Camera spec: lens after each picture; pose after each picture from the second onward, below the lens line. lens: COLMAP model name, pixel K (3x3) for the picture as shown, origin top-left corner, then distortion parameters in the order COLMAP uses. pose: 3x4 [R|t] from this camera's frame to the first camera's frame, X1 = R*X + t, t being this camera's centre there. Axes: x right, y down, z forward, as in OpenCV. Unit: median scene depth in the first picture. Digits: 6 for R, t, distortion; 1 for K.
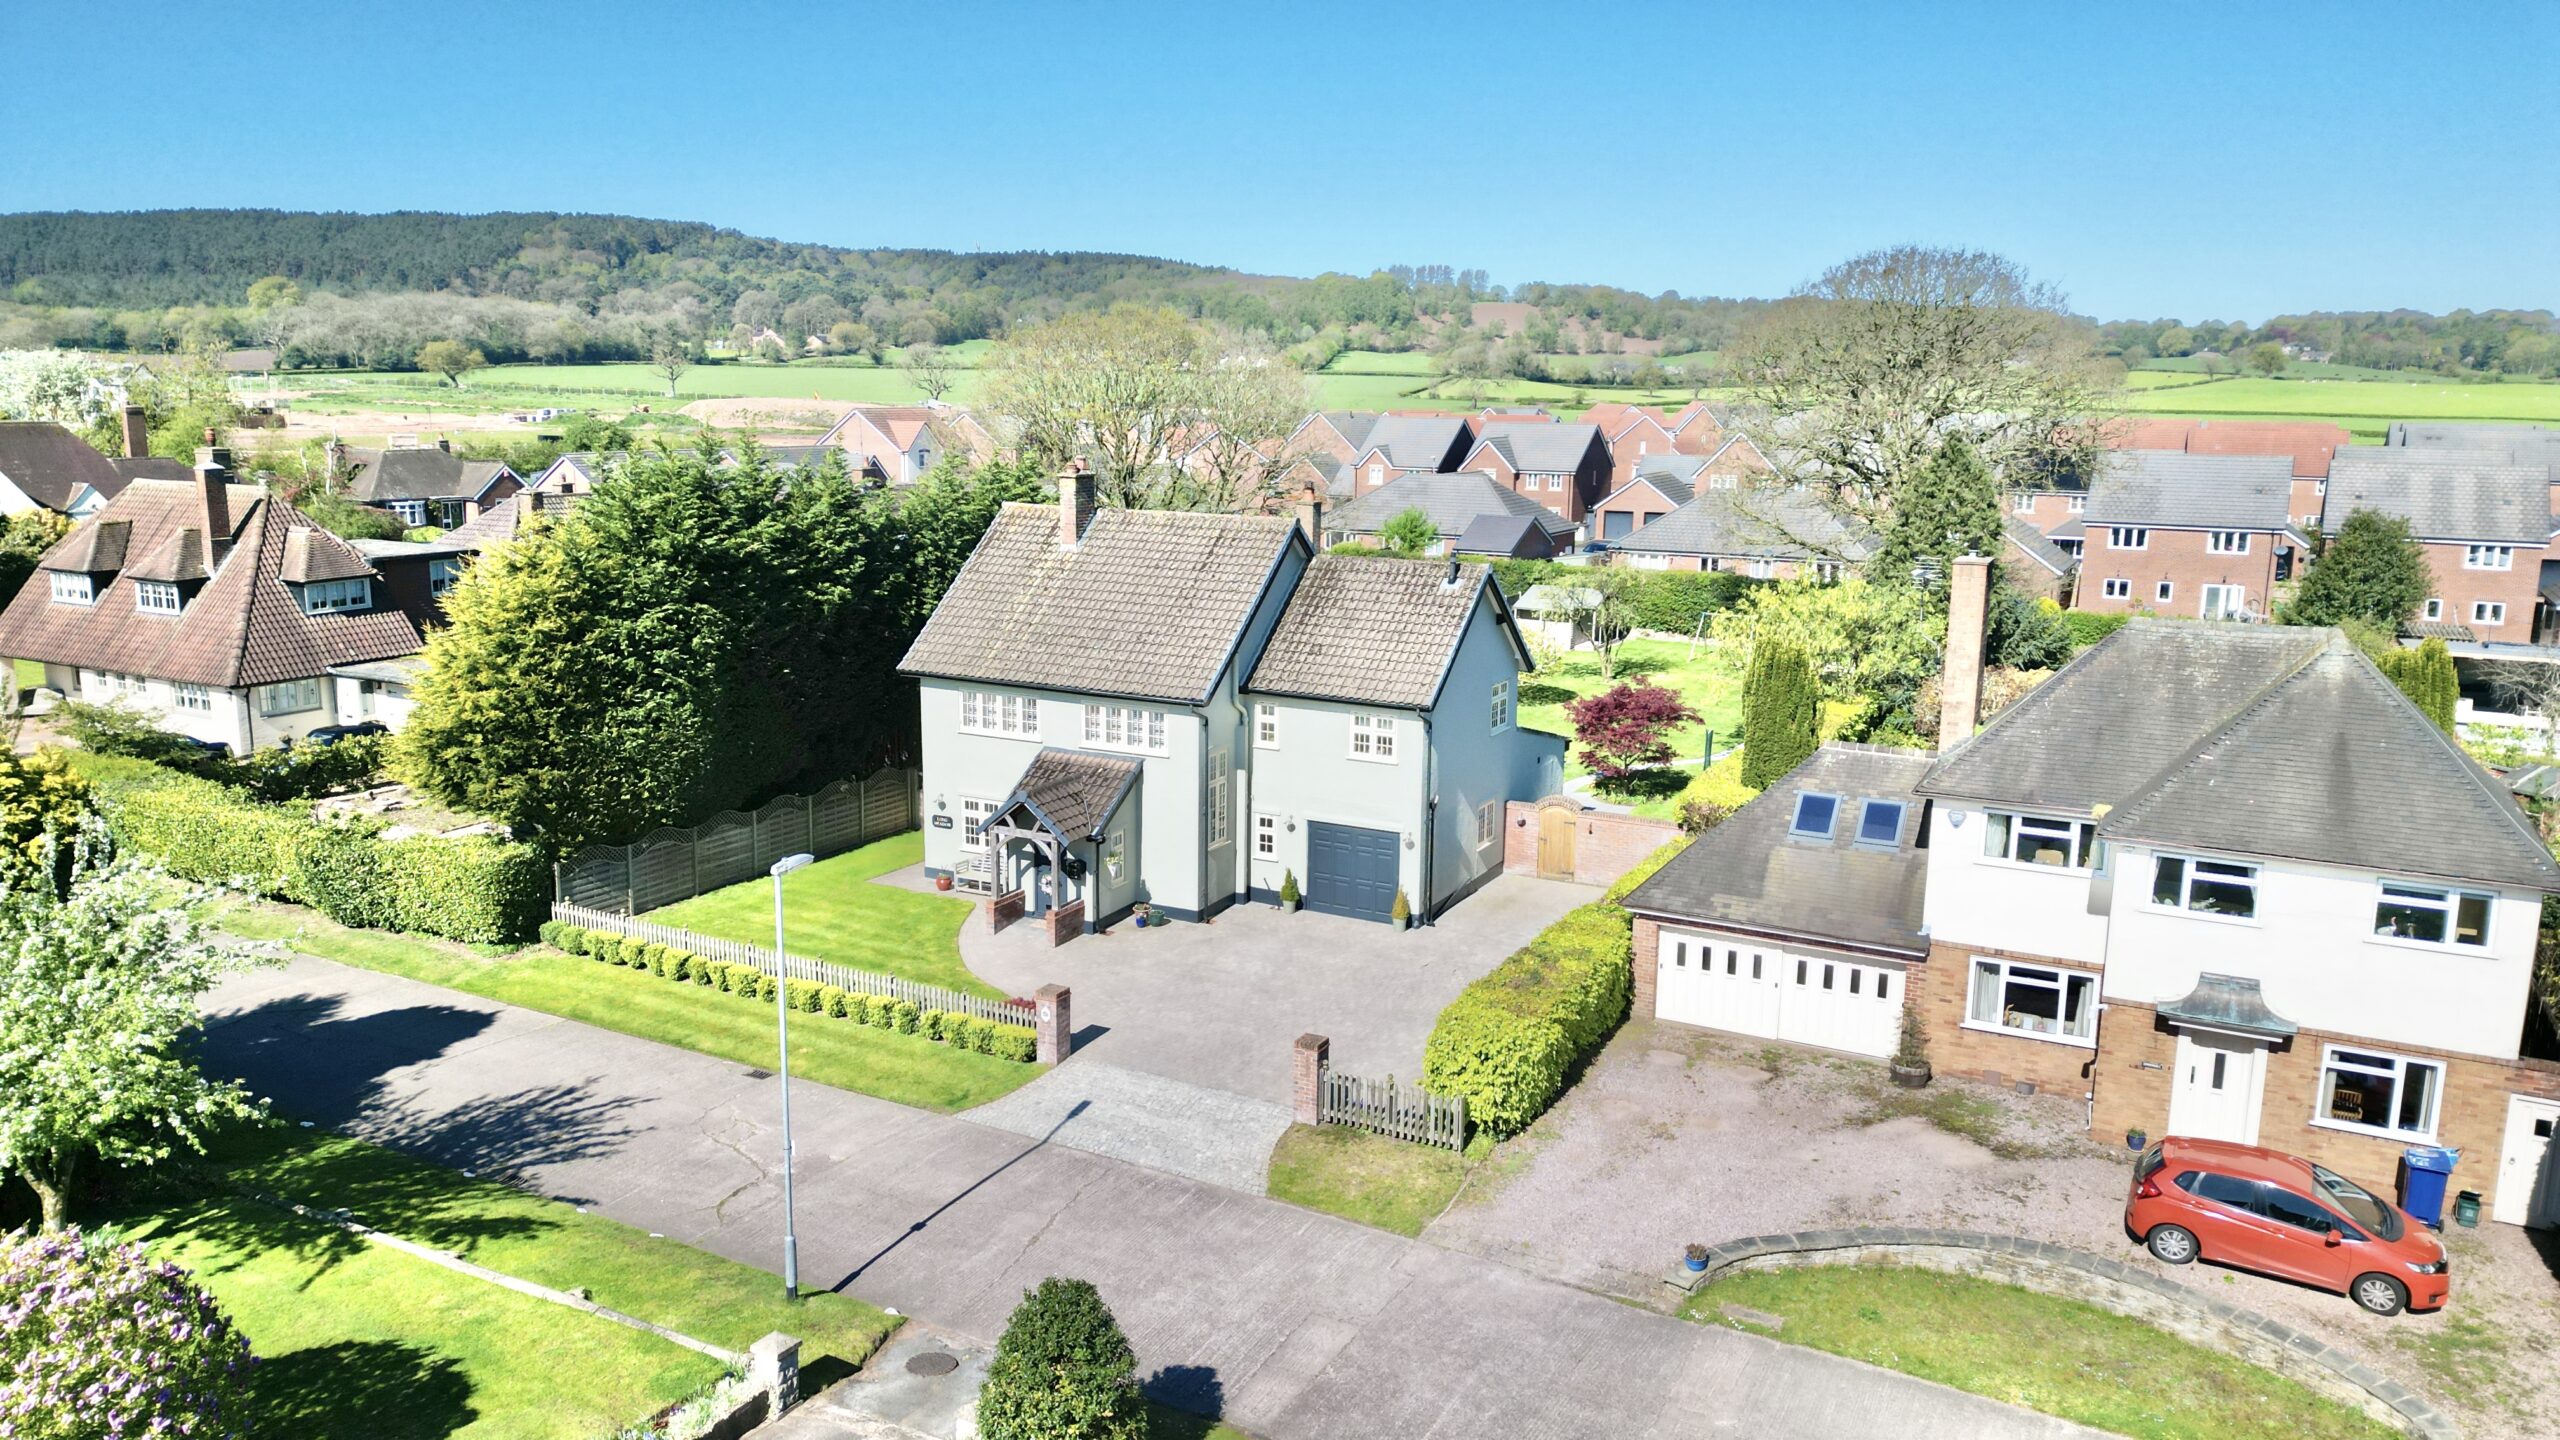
lens RADIAL K [[1789.4, 0, 1280.0], [0, 1789.4, 720.0], [0, 0, 1]] dist [0.065940, -0.069512]
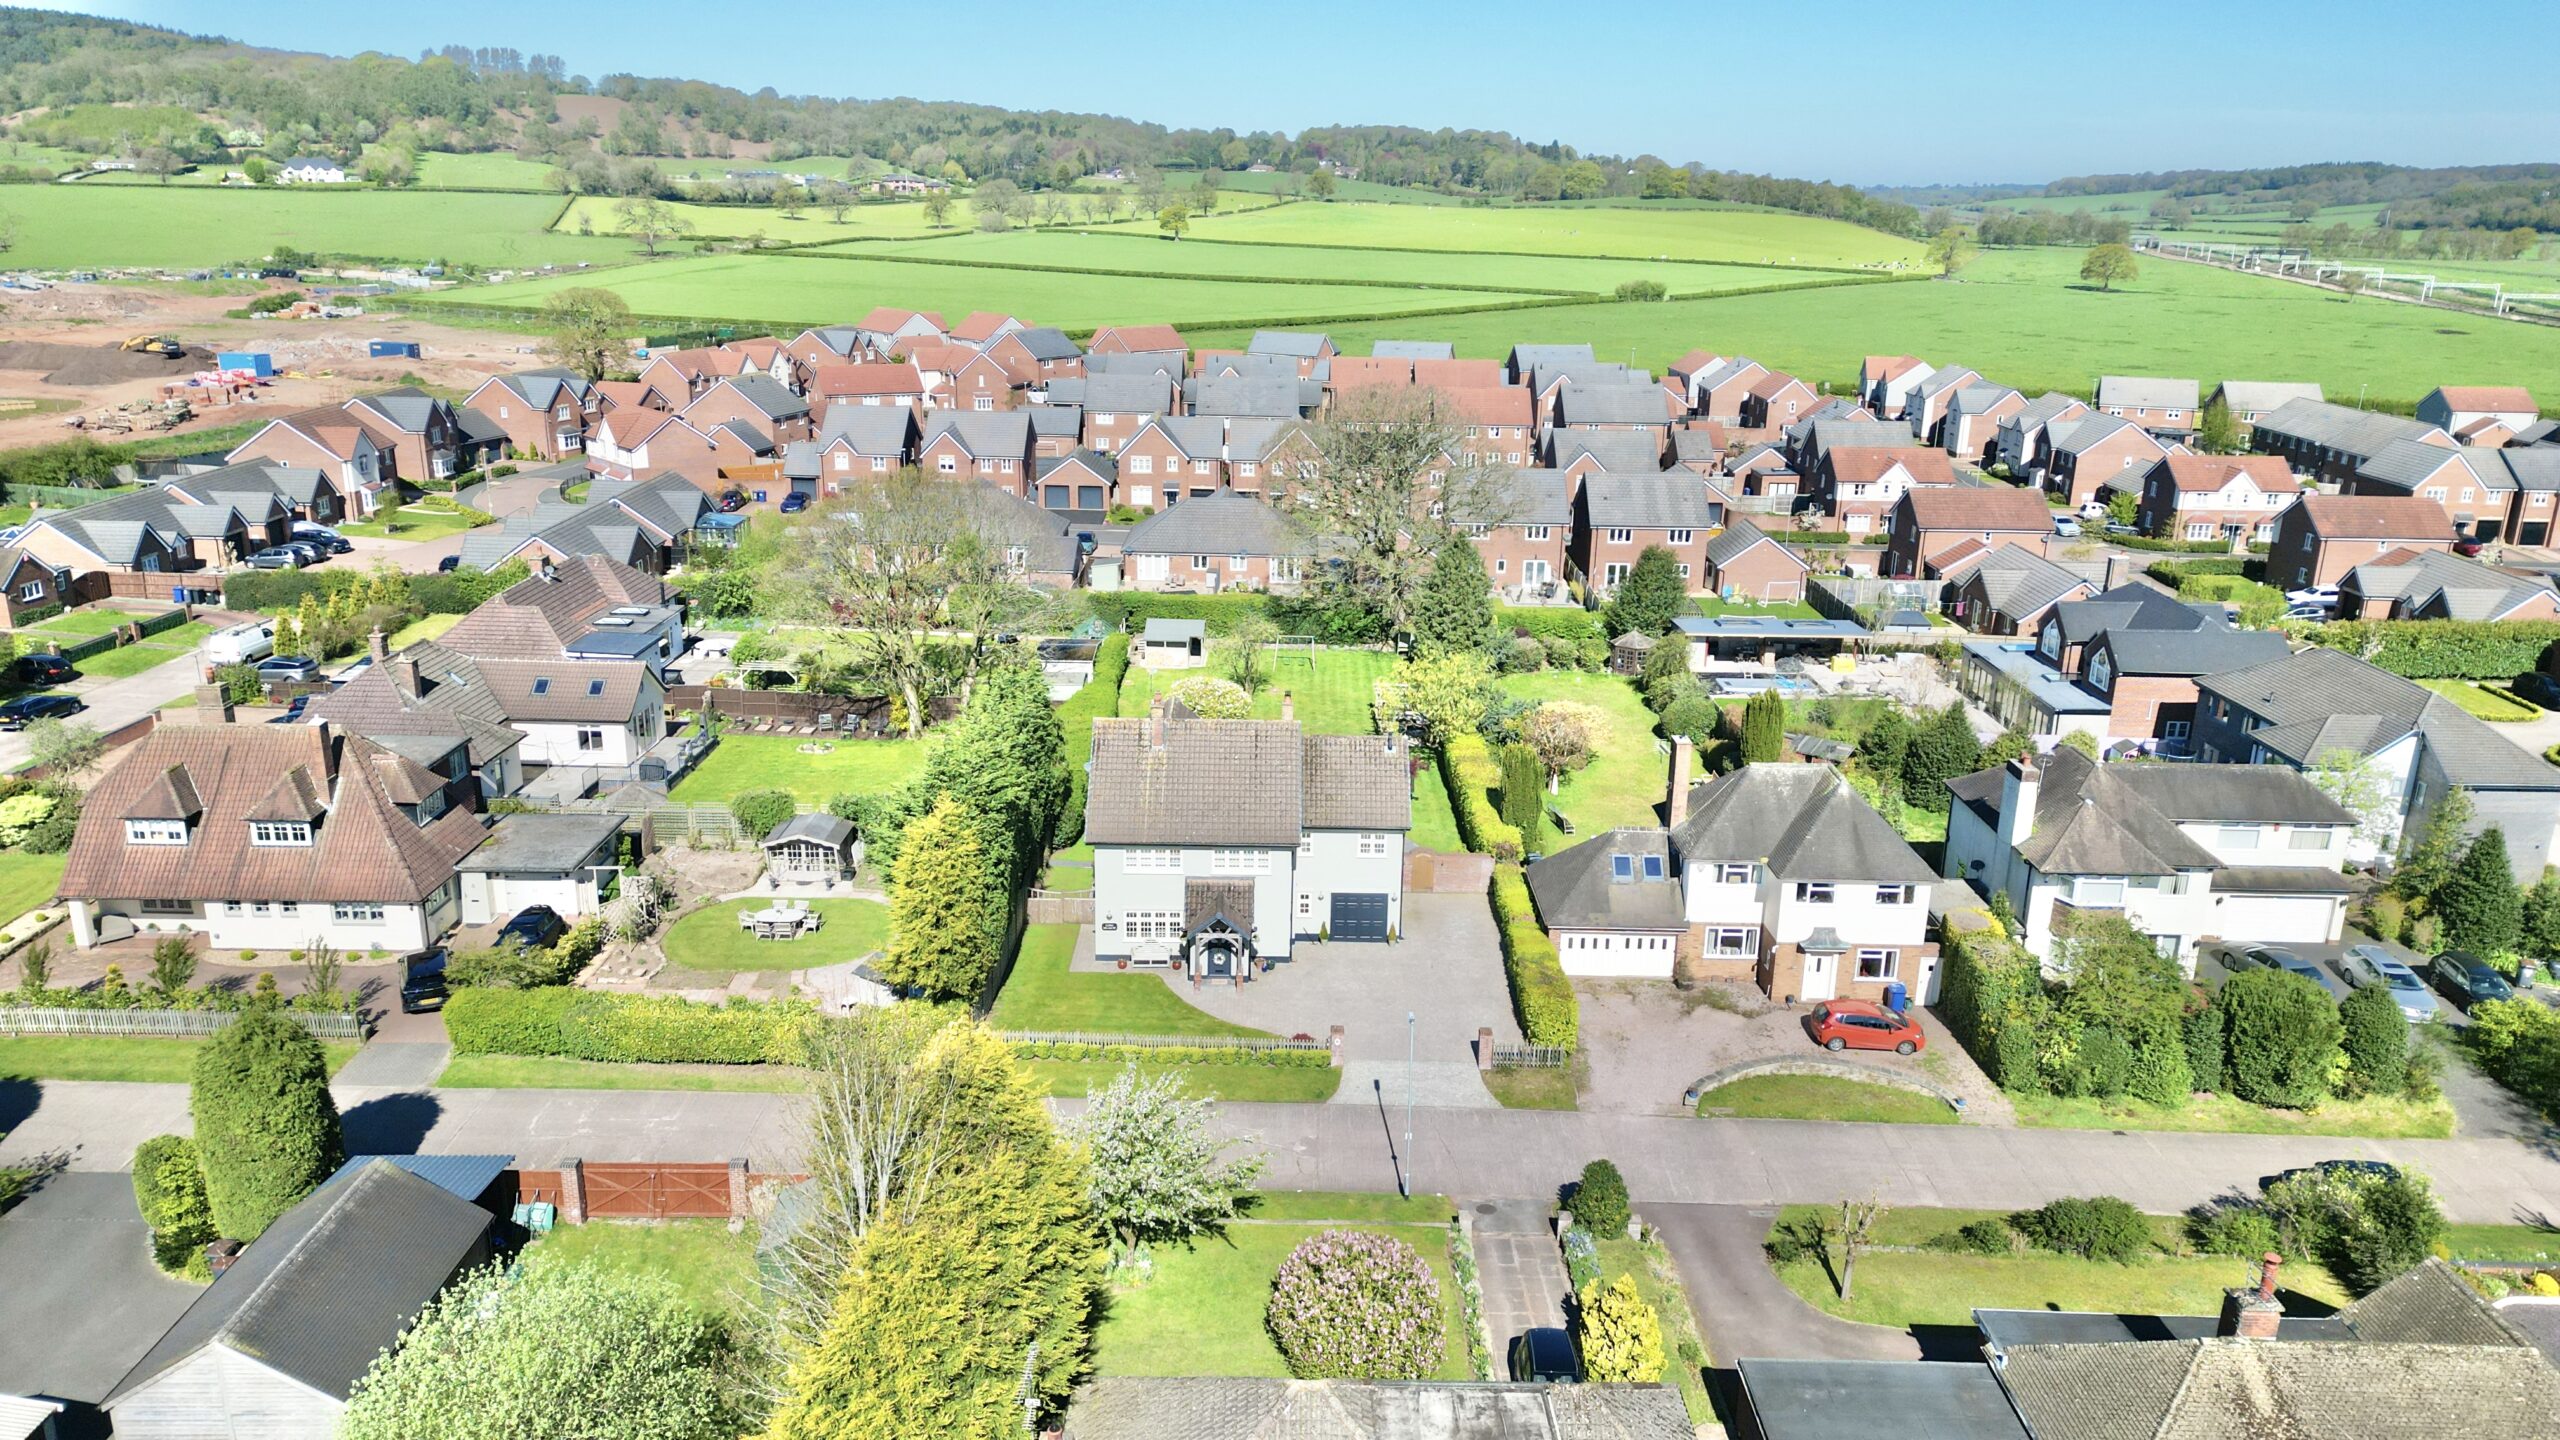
lens RADIAL K [[1789.4, 0, 1280.0], [0, 1789.4, 720.0], [0, 0, 1]] dist [0.065940, -0.069512]
pose [[0.882159, -0.133924, 0.451508, -0.828433], [0.080711, 0.987523, 0.135221, -0.366762], [-0.463984, -0.082845, 0.881961, -0.540337]]
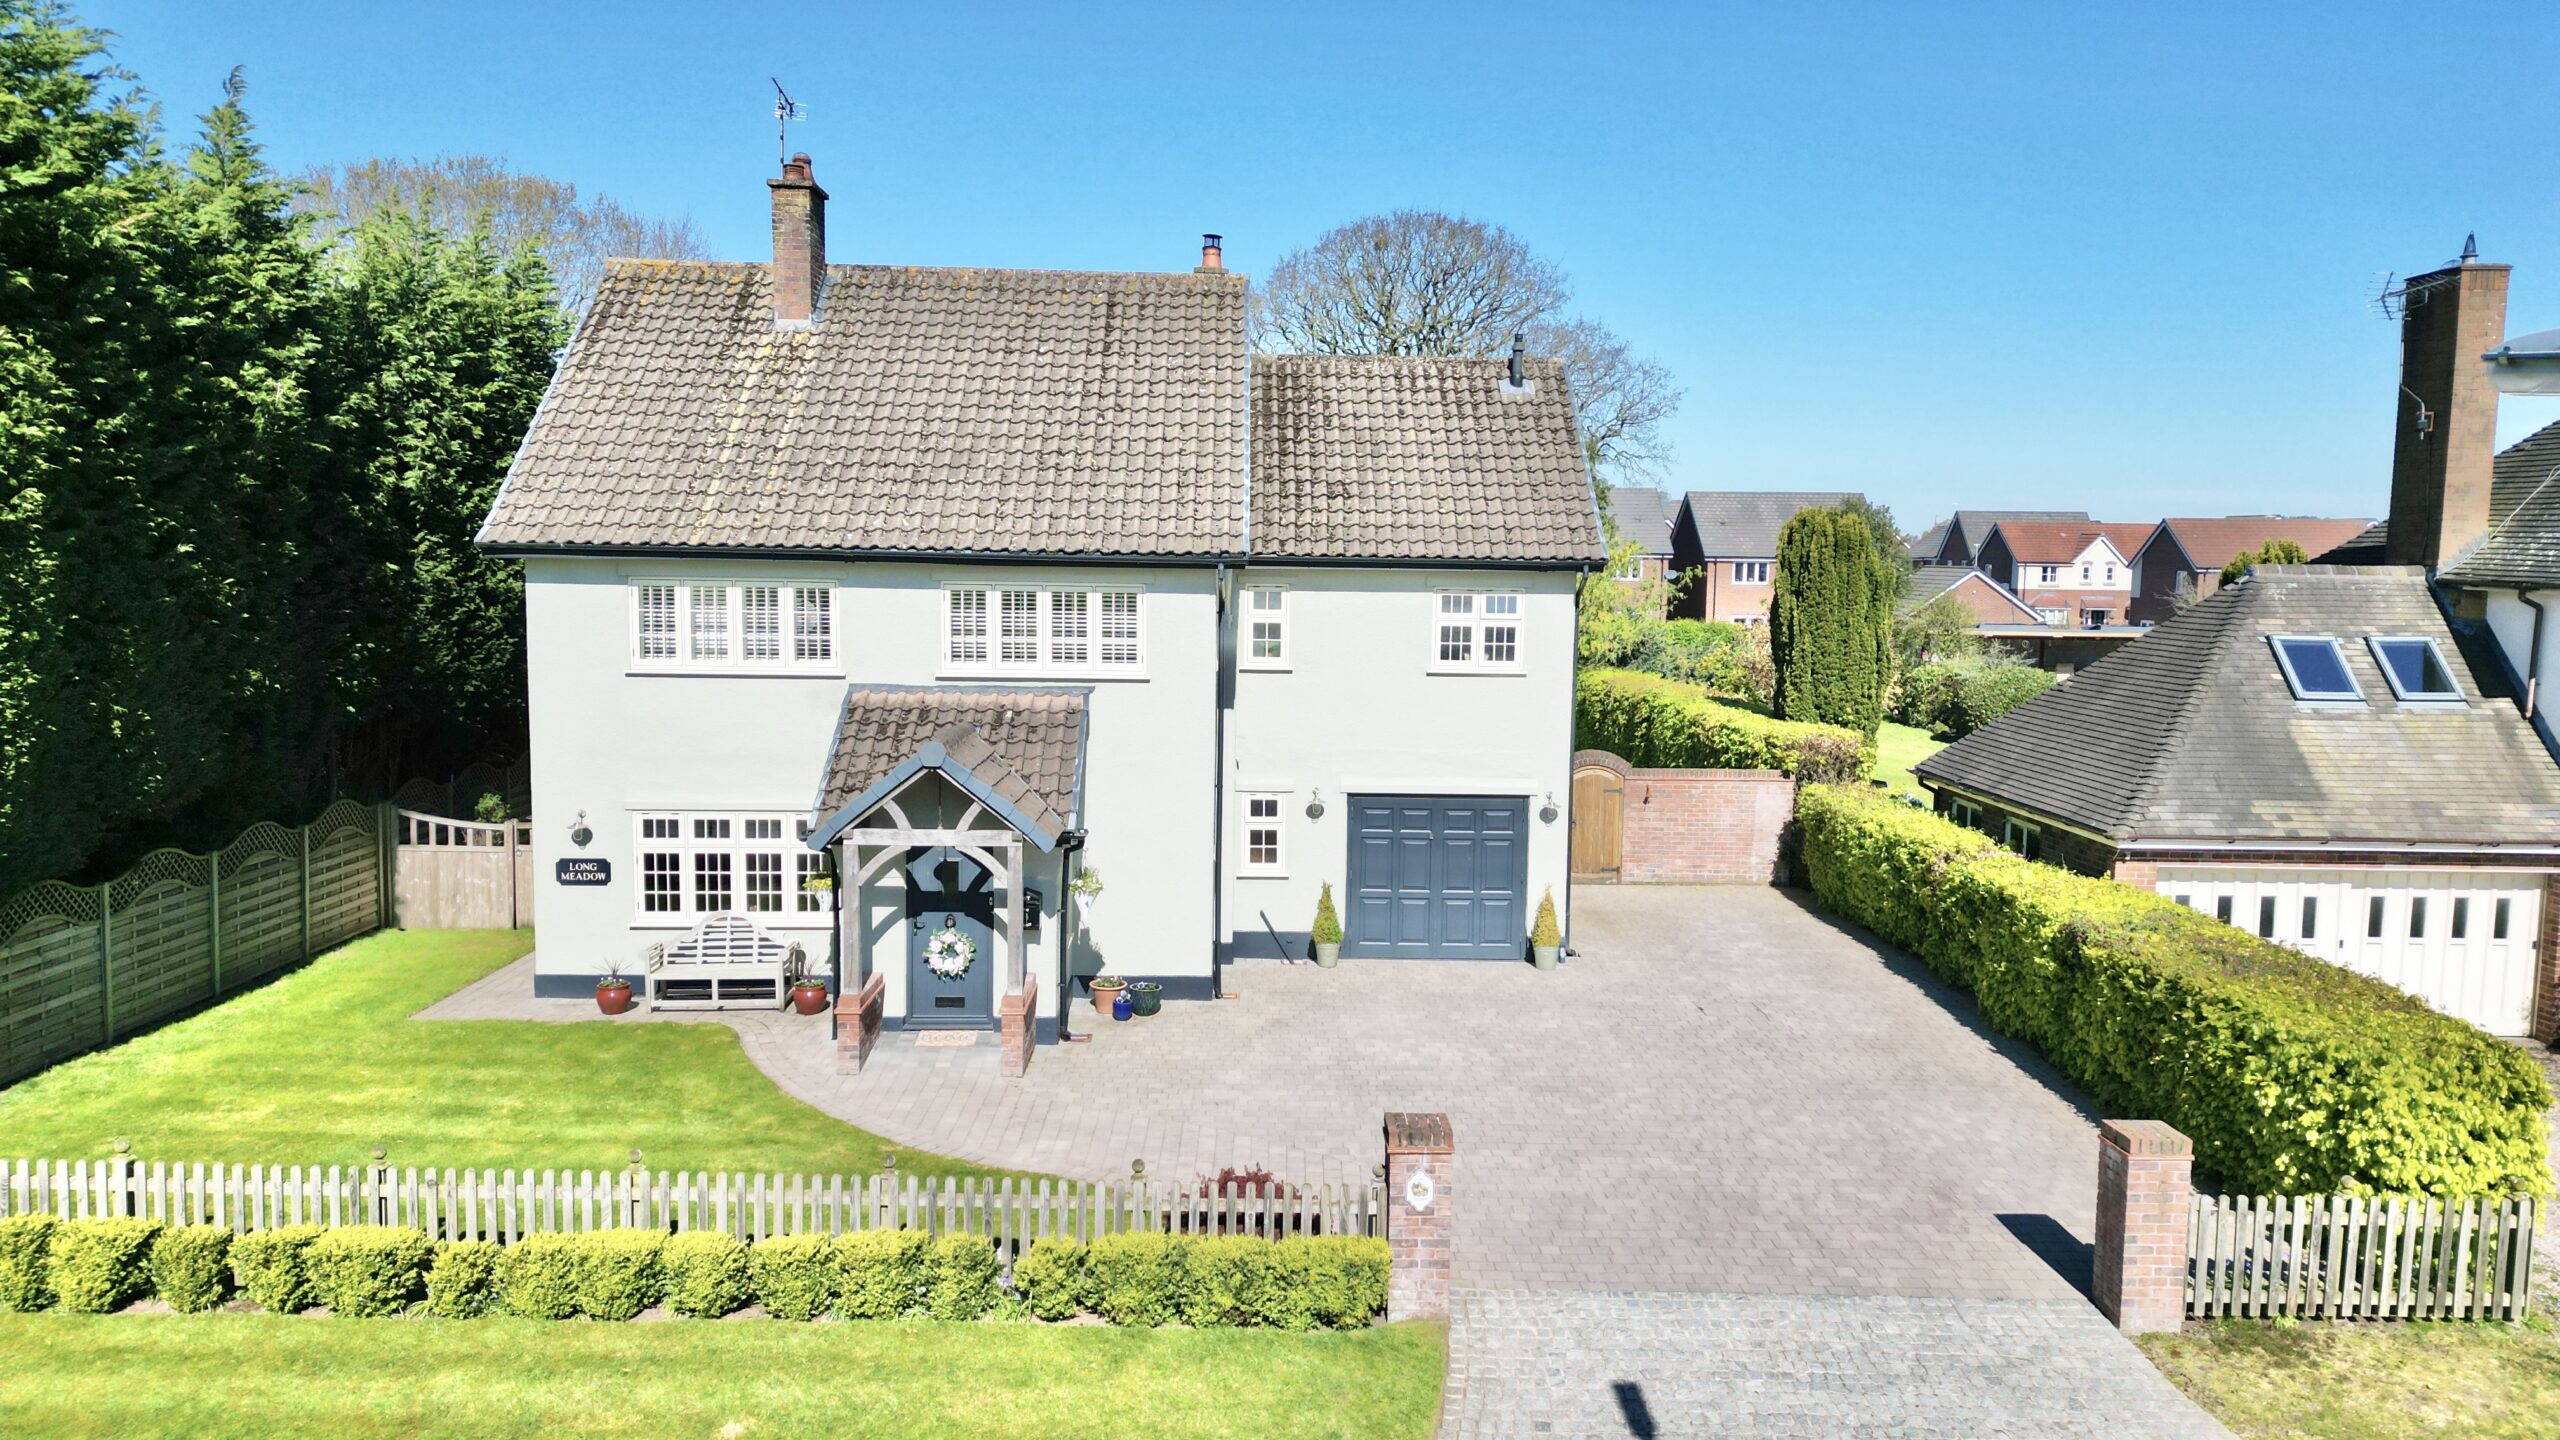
lens RADIAL K [[1789.4, 0, 1280.0], [0, 1789.4, 720.0], [0, 0, 1]] dist [0.065940, -0.069512]
pose [[0.873159, -0.045052, 0.485348, -0.278586], [0.085973, 0.994343, -0.062370, 0.067771], [-0.479793, 0.096186, 0.872093, 0.536961]]
